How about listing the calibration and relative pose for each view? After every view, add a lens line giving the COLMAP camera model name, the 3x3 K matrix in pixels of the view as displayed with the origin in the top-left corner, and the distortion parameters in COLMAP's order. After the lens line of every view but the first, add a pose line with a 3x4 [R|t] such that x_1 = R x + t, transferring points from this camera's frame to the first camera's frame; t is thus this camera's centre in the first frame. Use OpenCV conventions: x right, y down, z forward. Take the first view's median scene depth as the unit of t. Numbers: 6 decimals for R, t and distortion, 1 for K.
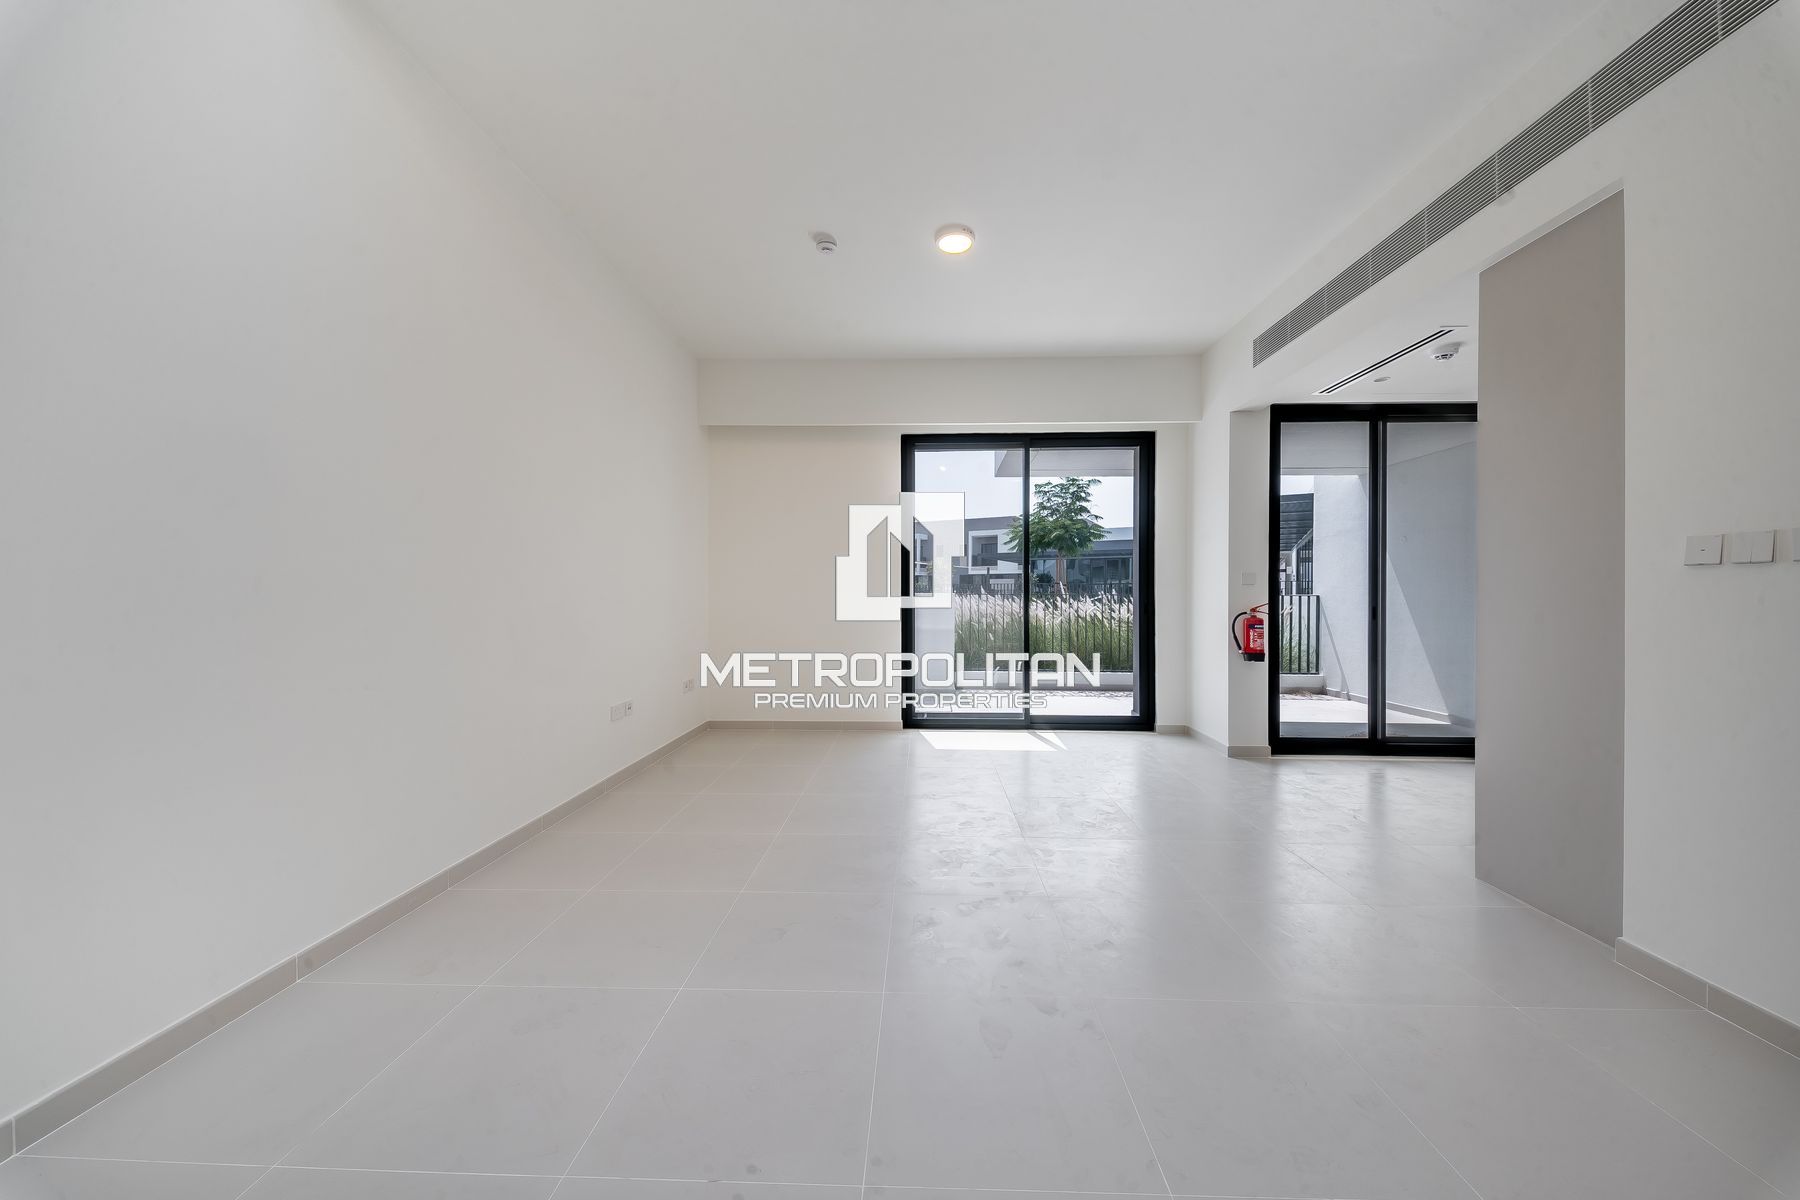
lens RADIAL K [[613.8, 0, 900.0], [0, 613.8, 600.0], [0, 0, 1]] dist [0.000699, -0.000019]
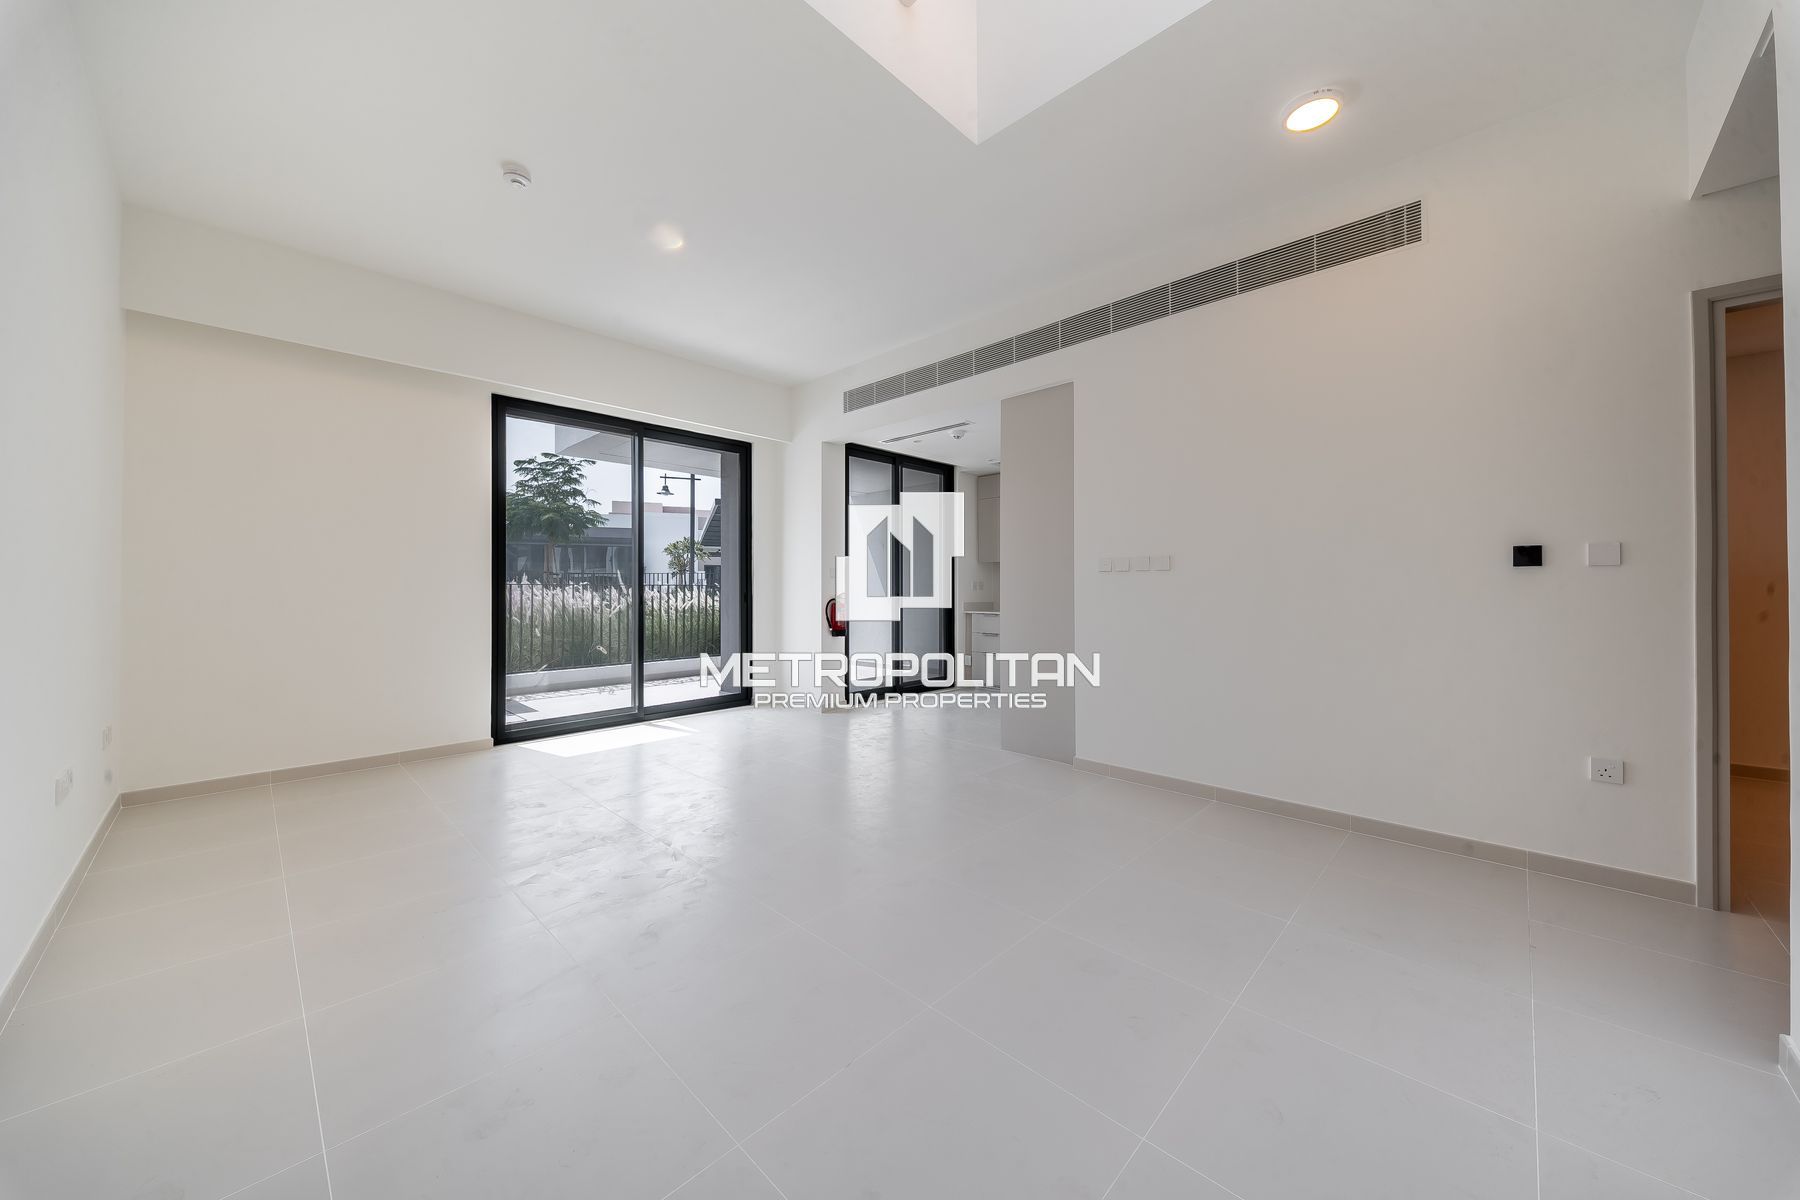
lens RADIAL K [[633.3, 0, 895.4], [0, 633.3, 593.6], [0, 0, 1]] dist [-0.000127, -0.000181]
pose [[0.660910, -0.008573, 0.750416, -0.285374], [0.004139, 0.999961, 0.007778, -0.002382], [-0.750454, -0.002034, 0.660920, 0.018767]]
